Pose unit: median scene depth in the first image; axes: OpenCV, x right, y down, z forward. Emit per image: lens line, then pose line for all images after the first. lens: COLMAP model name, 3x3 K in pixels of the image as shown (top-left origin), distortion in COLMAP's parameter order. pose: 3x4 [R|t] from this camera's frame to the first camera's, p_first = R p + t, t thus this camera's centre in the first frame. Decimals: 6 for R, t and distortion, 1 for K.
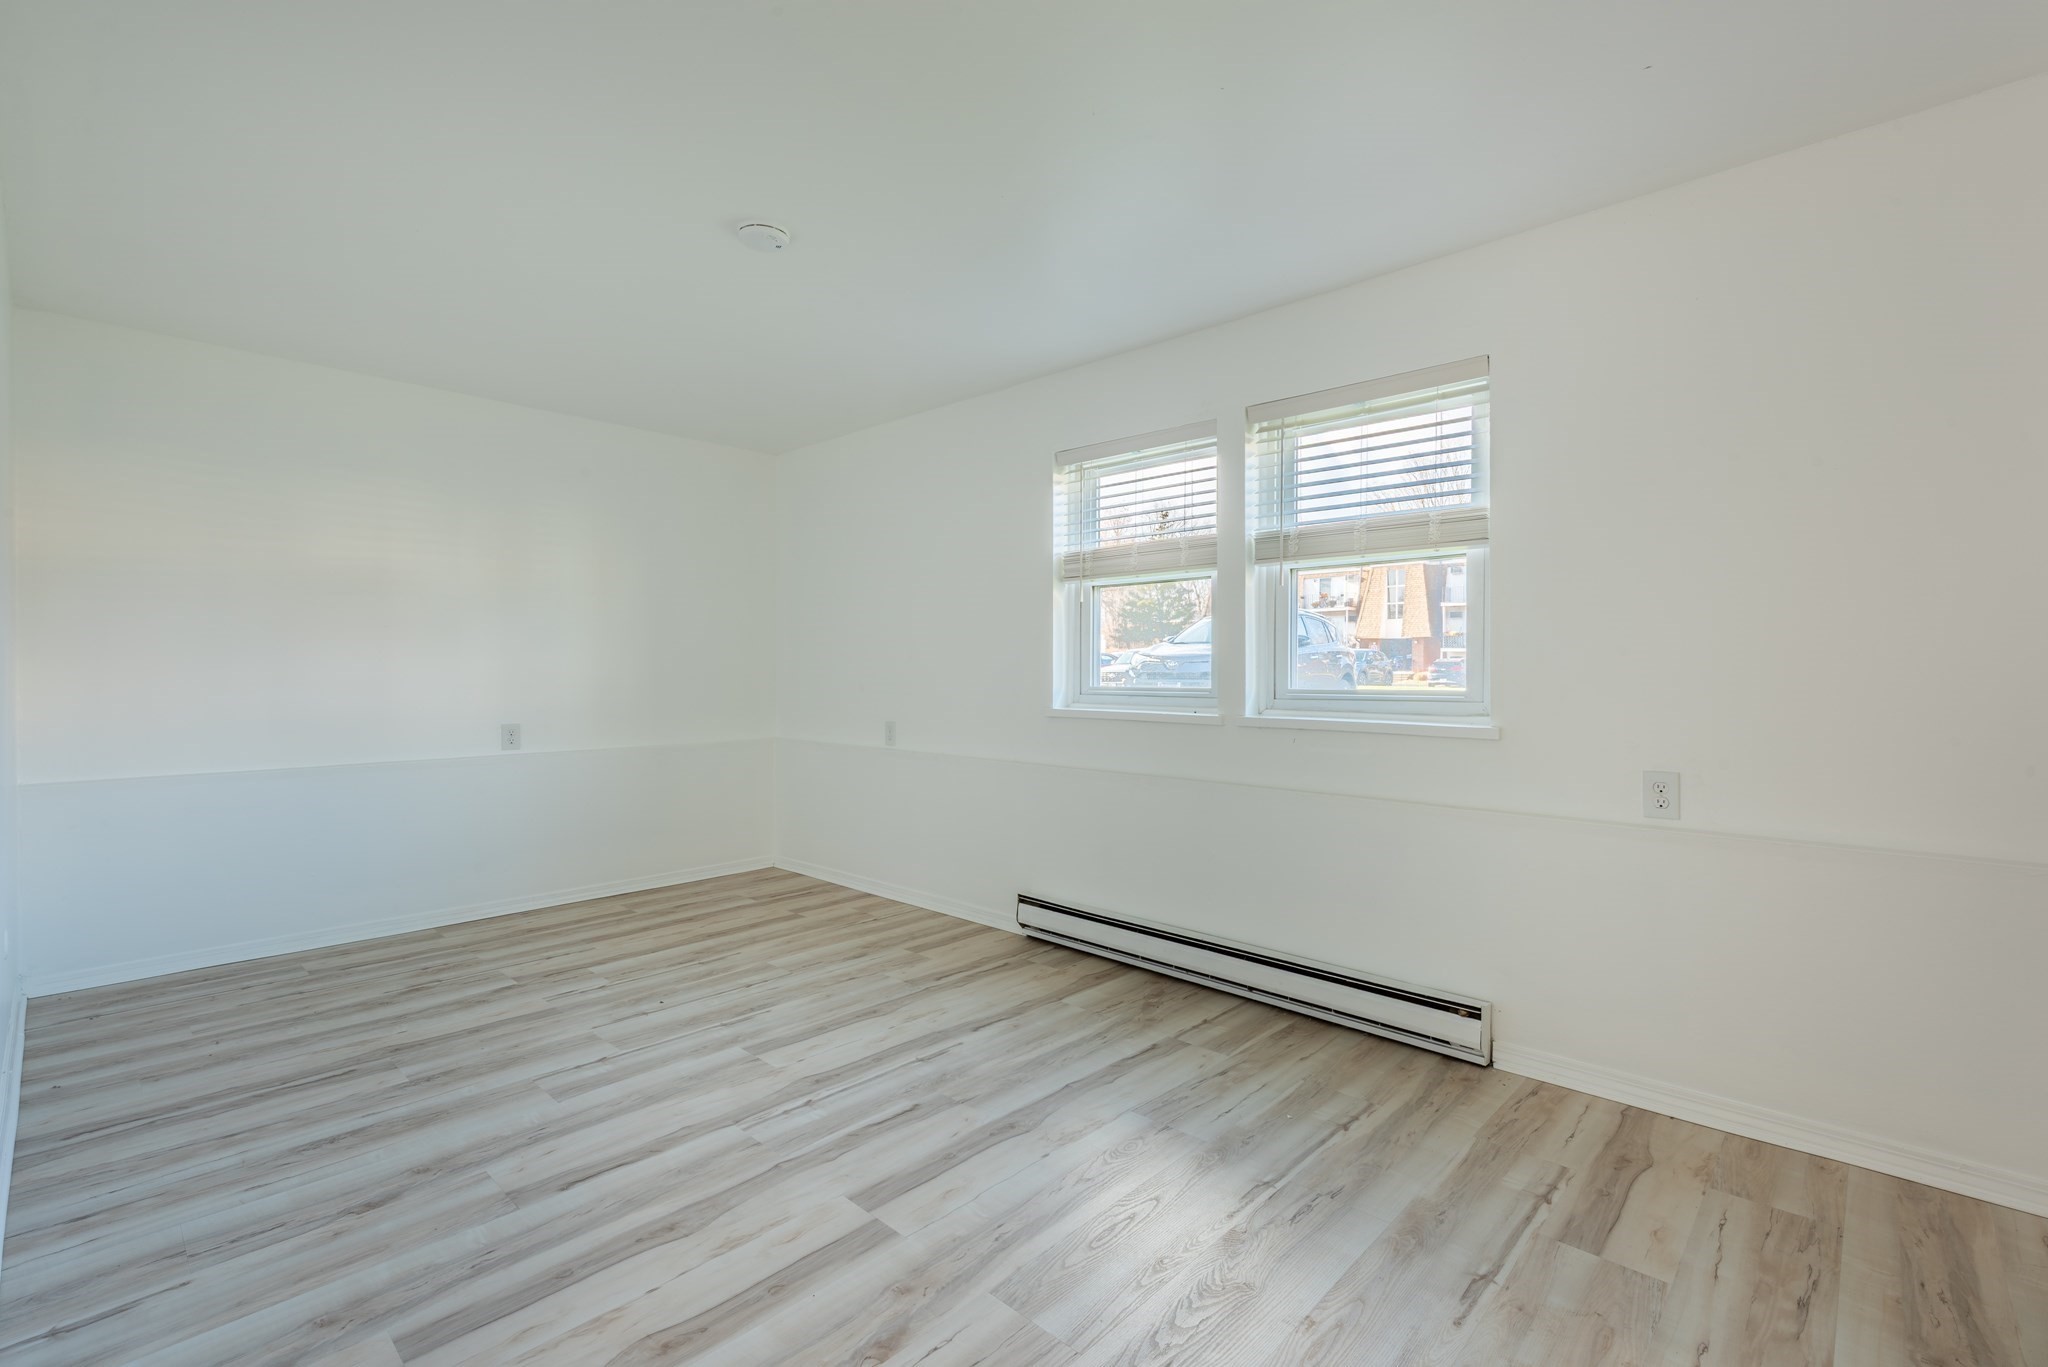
lens RADIAL K [[897.4, 0, 1026.0], [0, 897.4, 672.0], [0, 0, 1]] dist [0.015518, -0.004869]
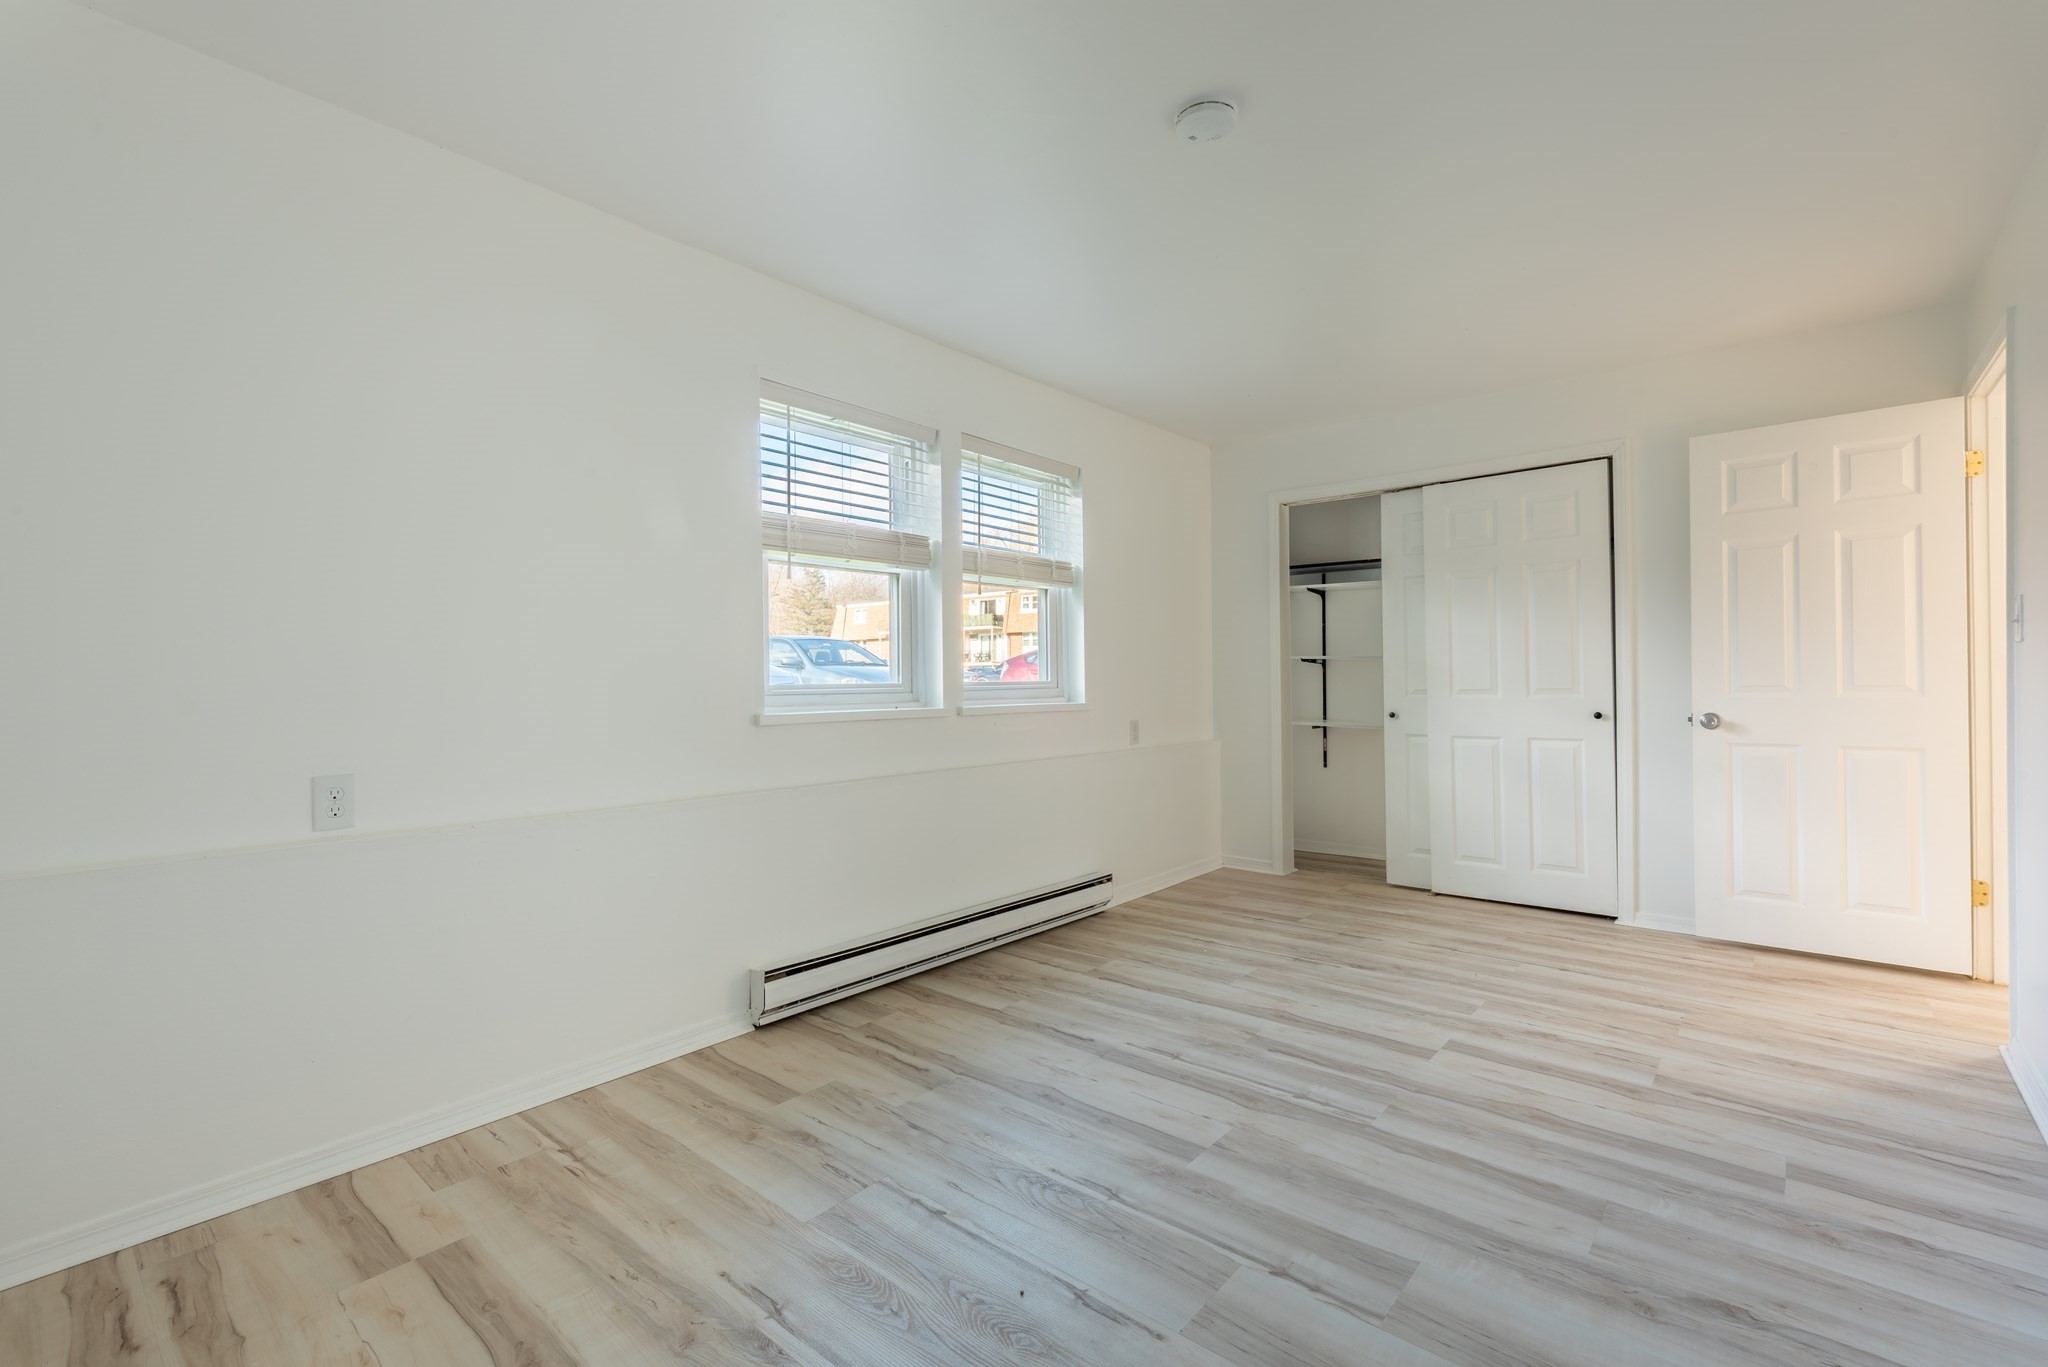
lens RADIAL K [[897.4, 0, 1026.0], [0, 897.4, 672.0], [0, 0, 1]] dist [0.015518, -0.004869]
pose [[-0.042420, 0.002109, 0.999098, -1.084485], [0.005057, 0.999985, -0.001896, 0.010554], [-0.999087, 0.004972, -0.042430, 1.192422]]
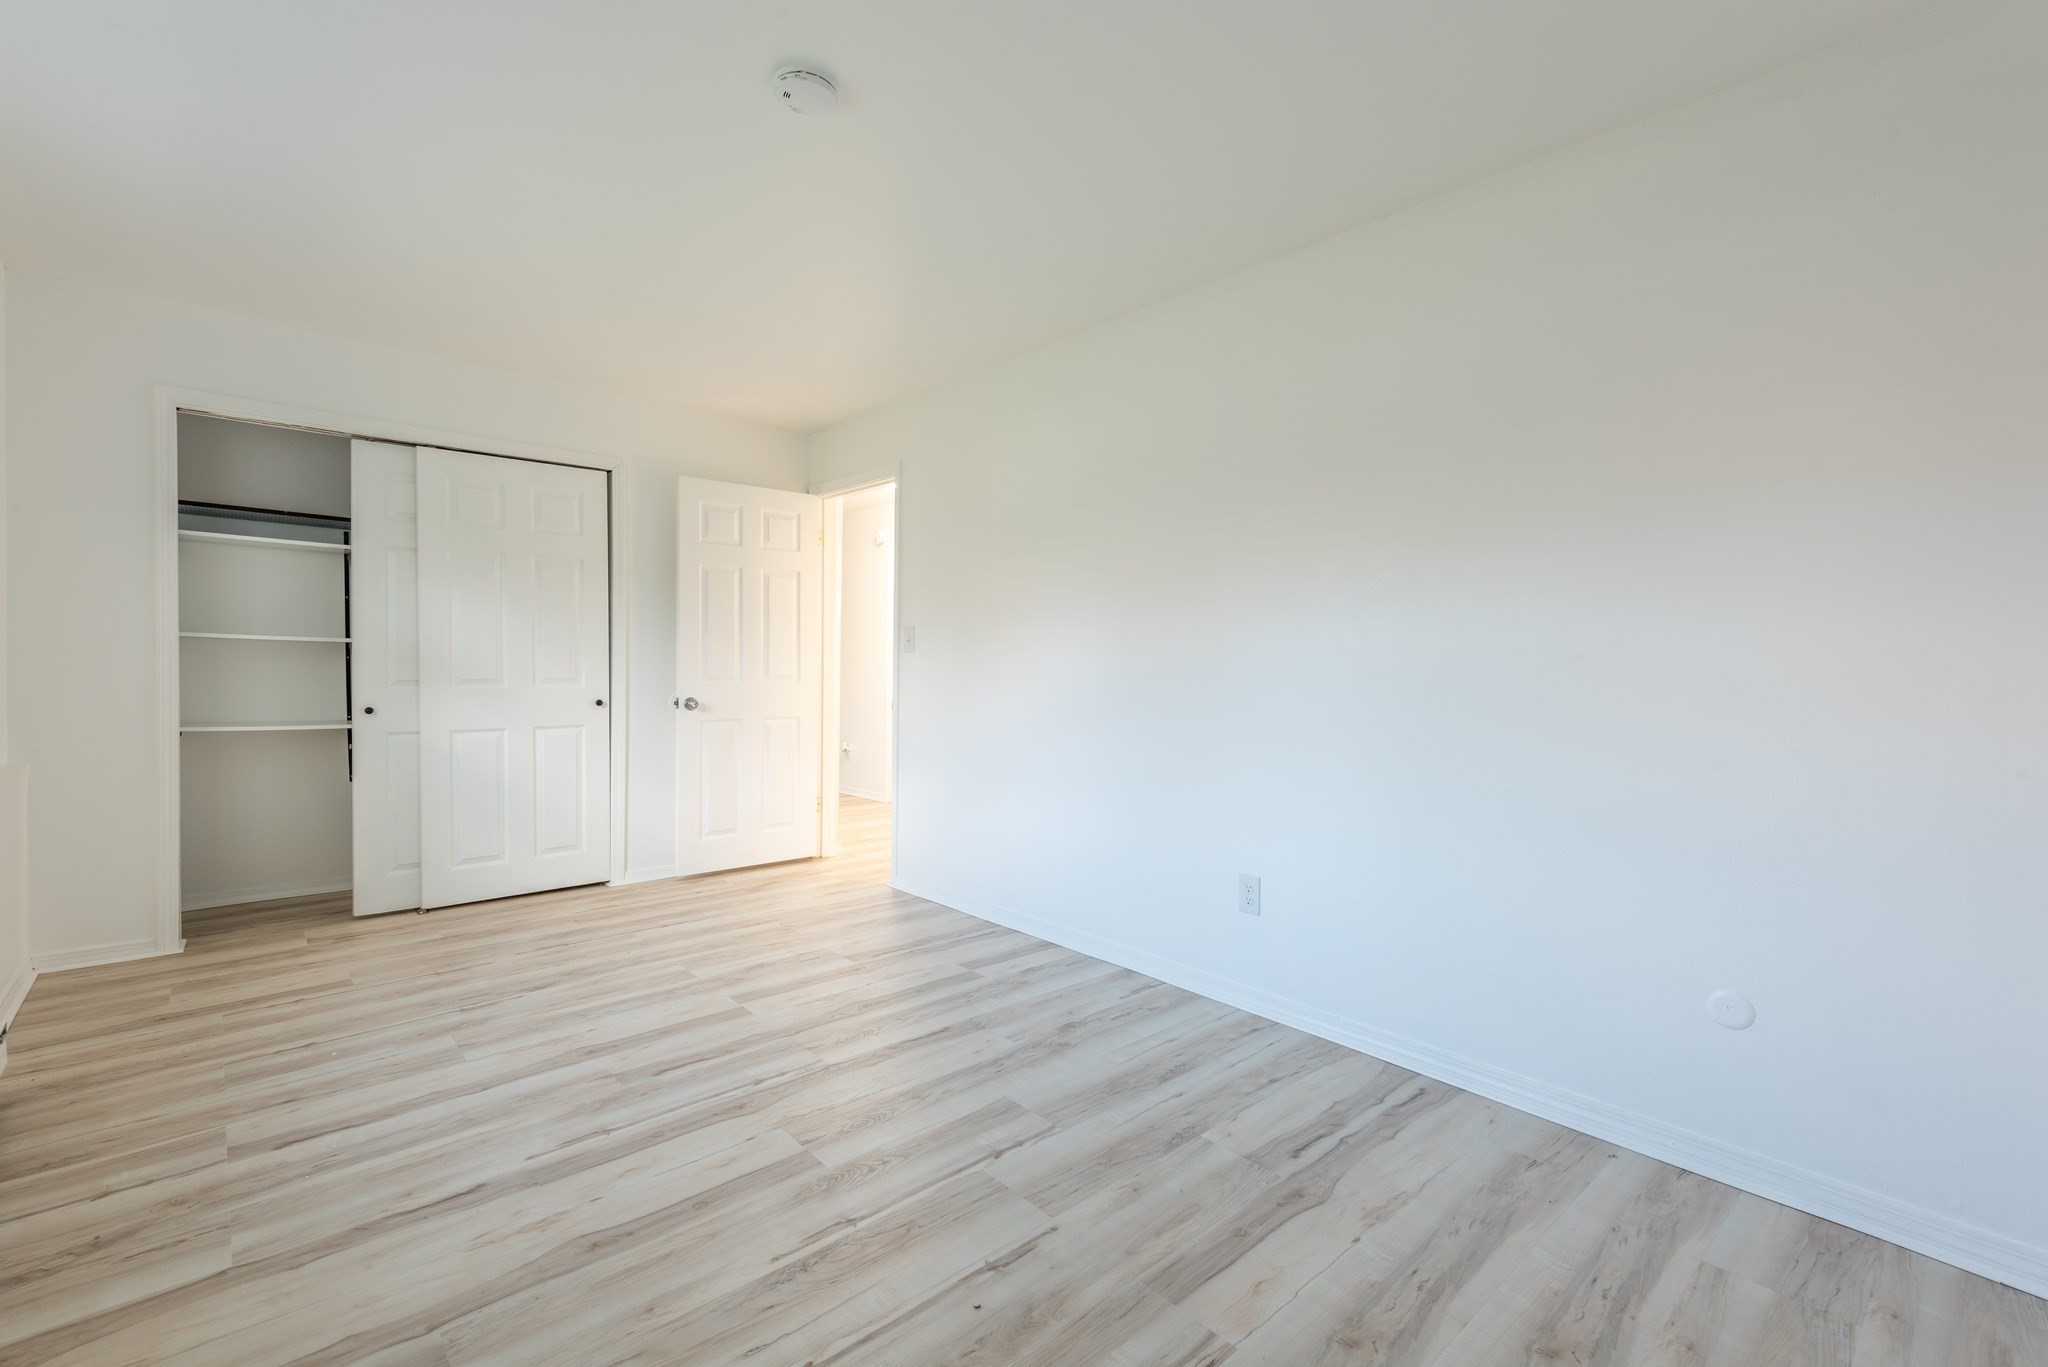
lens RADIAL K [[897.4, 0, 1026.0], [0, 897.4, 672.0], [0, 0, 1]] dist [0.015518, -0.004869]
pose [[-0.996305, -0.015339, 0.084504, -0.549213], [-0.015039, 0.999878, 0.004178, 0.009704], [-0.084558, 0.002892, -0.996414, 1.758161]]
